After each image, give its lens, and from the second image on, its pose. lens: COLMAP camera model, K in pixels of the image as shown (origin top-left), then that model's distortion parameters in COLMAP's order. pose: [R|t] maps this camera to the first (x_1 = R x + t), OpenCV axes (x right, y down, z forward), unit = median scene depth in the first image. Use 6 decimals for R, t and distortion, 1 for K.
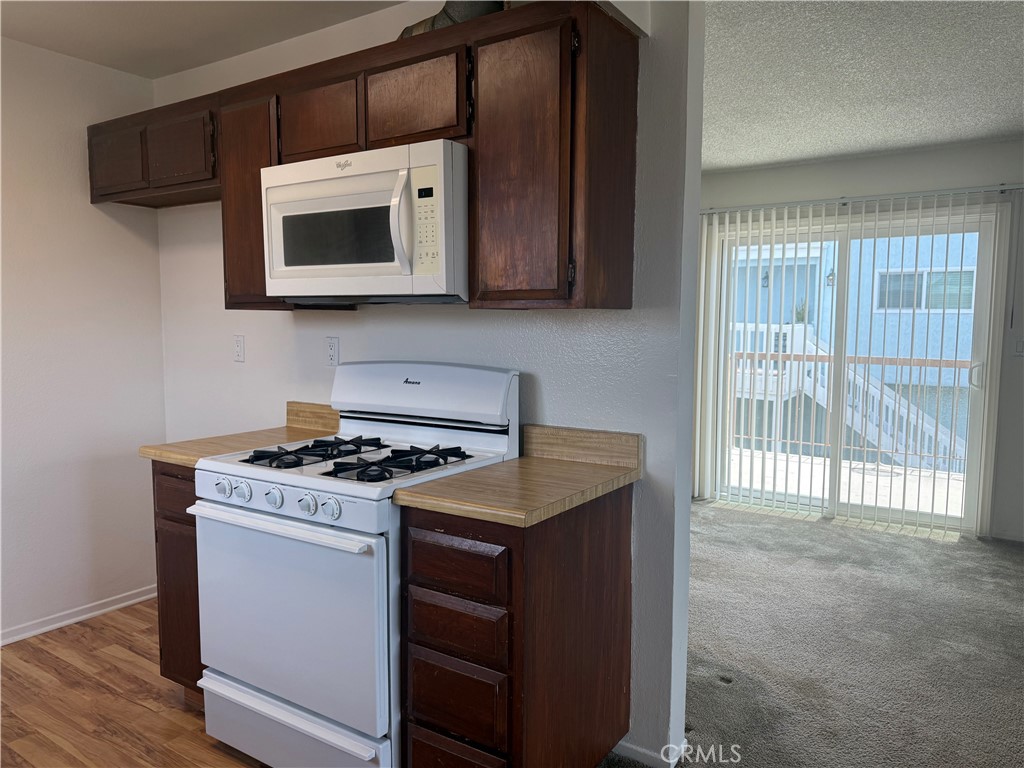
lens RADIAL K [[719.3, 0, 509.7], [0, 719.3, 388.3], [0, 0, 1]] dist [0.096326, -0.129781]
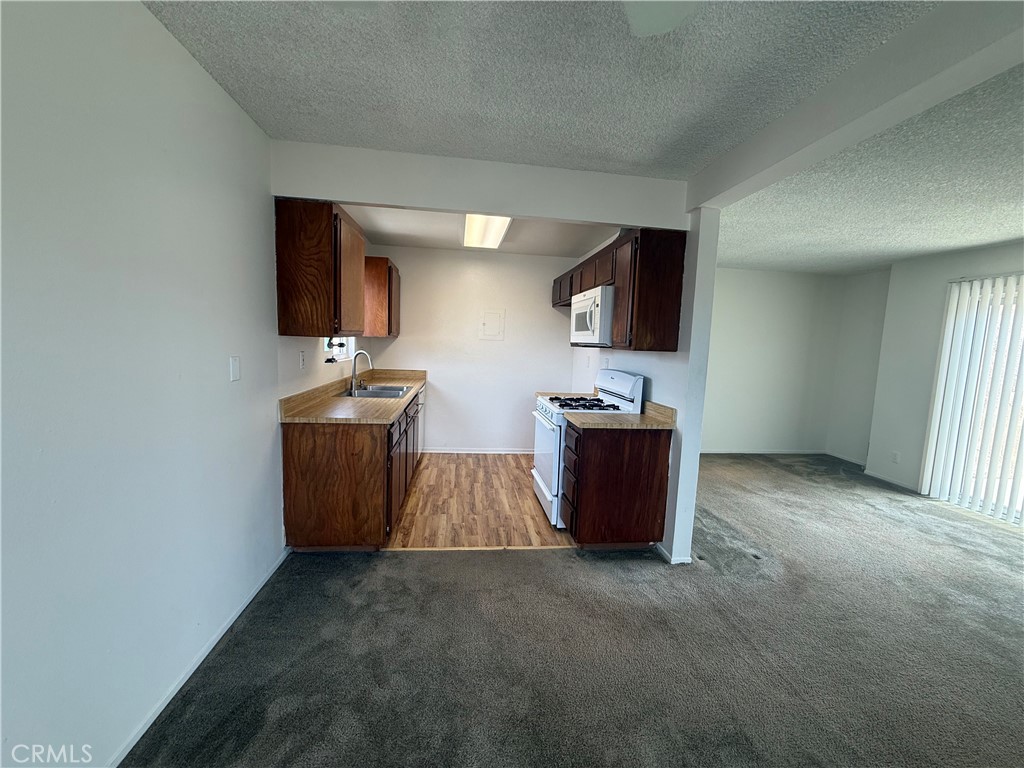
lens RADIAL K [[406.5, 0, 507.9], [0, 406.5, 384.3], [0, 0, 1]] dist [-0.000666, -0.000483]
pose [[0.644572, 0.097628, -0.758284, 0.712840], [-0.102913, 0.993866, 0.040480, -0.007688], [0.757585, 0.051945, 0.650666, -0.176552]]
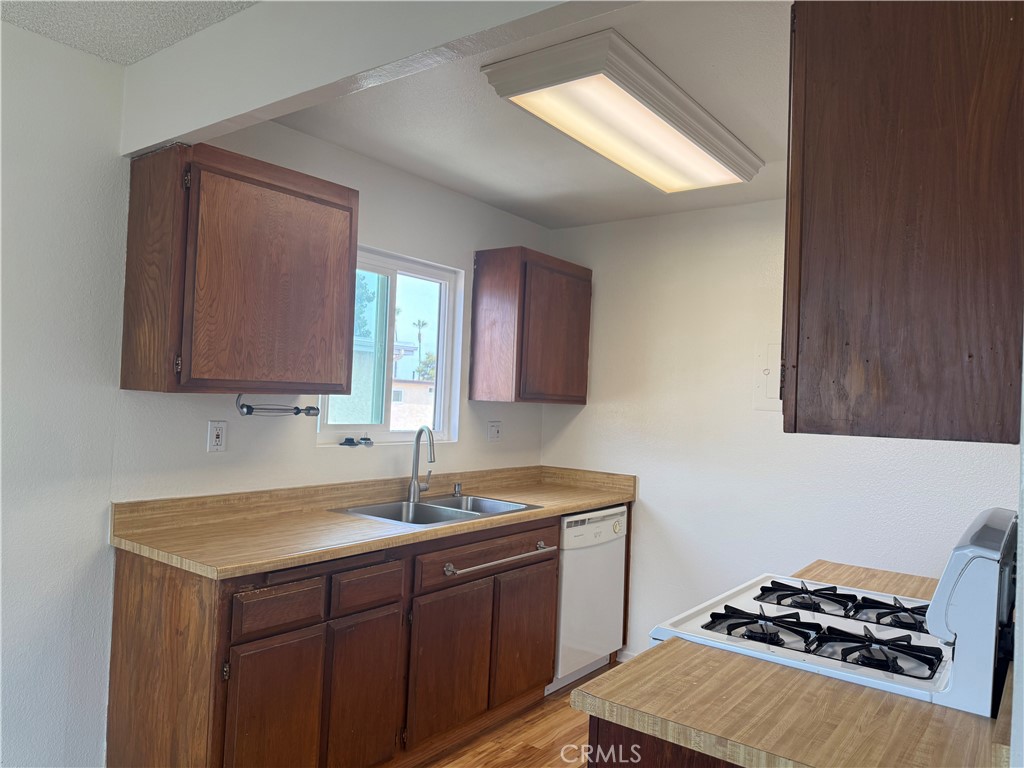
lens RADIAL K [[720.5, 0, 514.9], [0, 720.5, 383.8], [0, 0, 1]] dist [0.086201, -0.128900]
pose [[-0.059307, -0.031384, -0.997746, 0.571059], [-0.134065, 0.990701, -0.023193, -0.084863], [0.989196, 0.132388, -0.062963, 0.638253]]
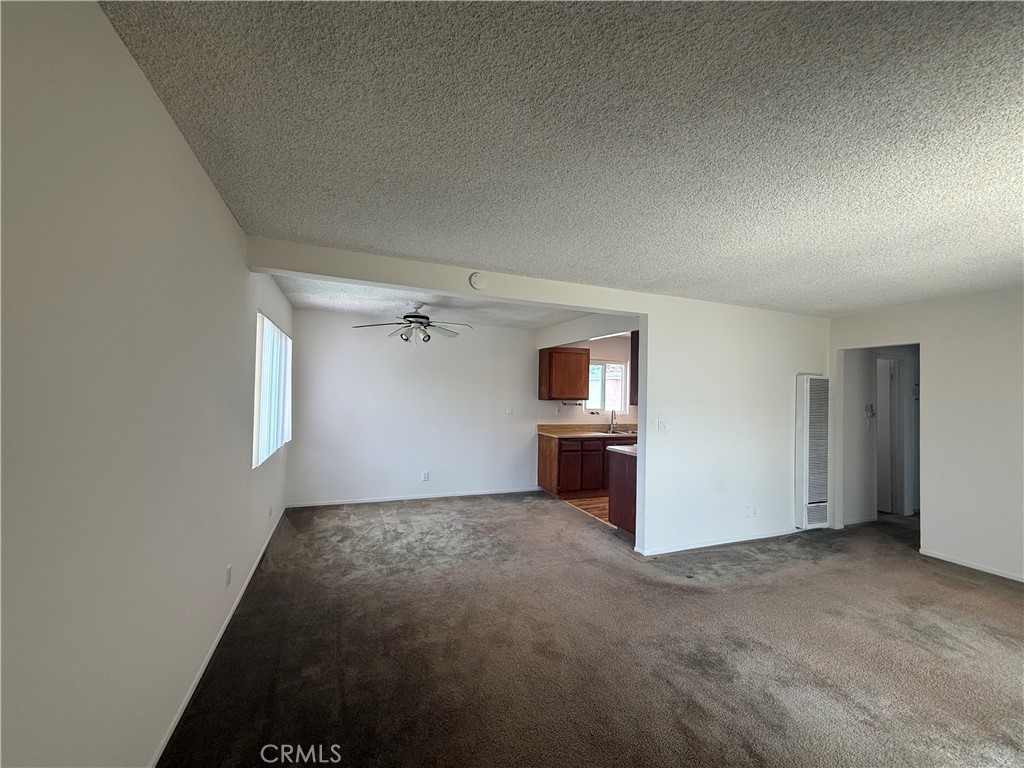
lens RADIAL K [[404.4, 0, 511.6], [0, 404.4, 379.4], [0, 0, 1]] dist [0.000227, -0.000139]
pose [[-0.564695, -0.053570, -0.823559, 1.831076], [-0.104474, 0.994503, 0.006946, -0.158508], [0.818661, 0.089963, -0.567187, 1.351506]]
